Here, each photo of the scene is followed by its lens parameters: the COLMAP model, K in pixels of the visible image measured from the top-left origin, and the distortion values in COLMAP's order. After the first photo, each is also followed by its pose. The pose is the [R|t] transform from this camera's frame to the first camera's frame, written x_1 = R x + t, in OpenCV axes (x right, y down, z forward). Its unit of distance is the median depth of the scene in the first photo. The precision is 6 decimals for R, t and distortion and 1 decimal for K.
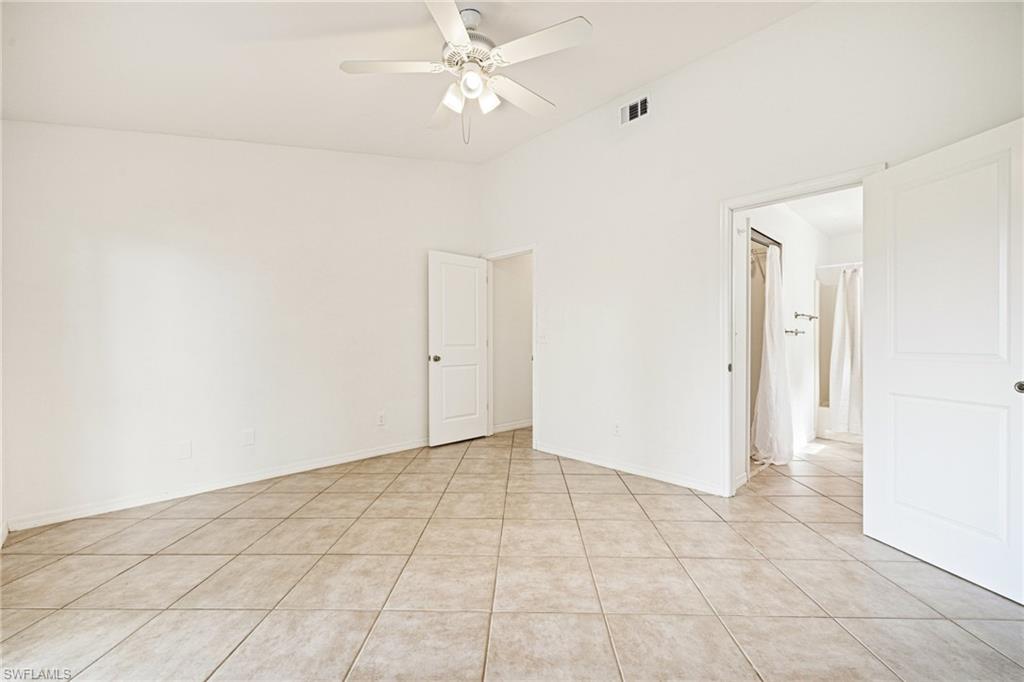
lens RADIAL K [[431.7, 0, 513.6], [0, 431.7, 342.0], [0, 0, 1]] dist [-0.003732, 0.000195]
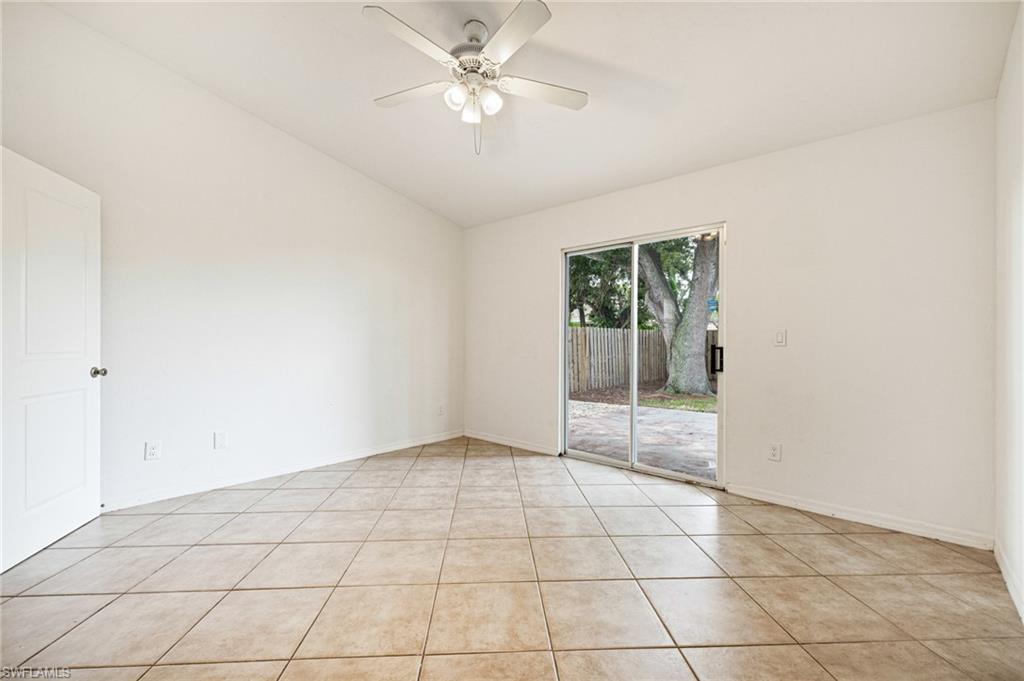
lens RADIAL K [[431.7, 0, 510.9], [0, 431.7, 341.7], [0, 0, 1]] dist [-0.003732, 0.000195]
pose [[-0.996725, 0.000718, -0.080862, -0.098759], [0.000864, 0.999998, -0.001776, 0.002302], [0.080860, -0.001840, -0.996724, 1.947846]]
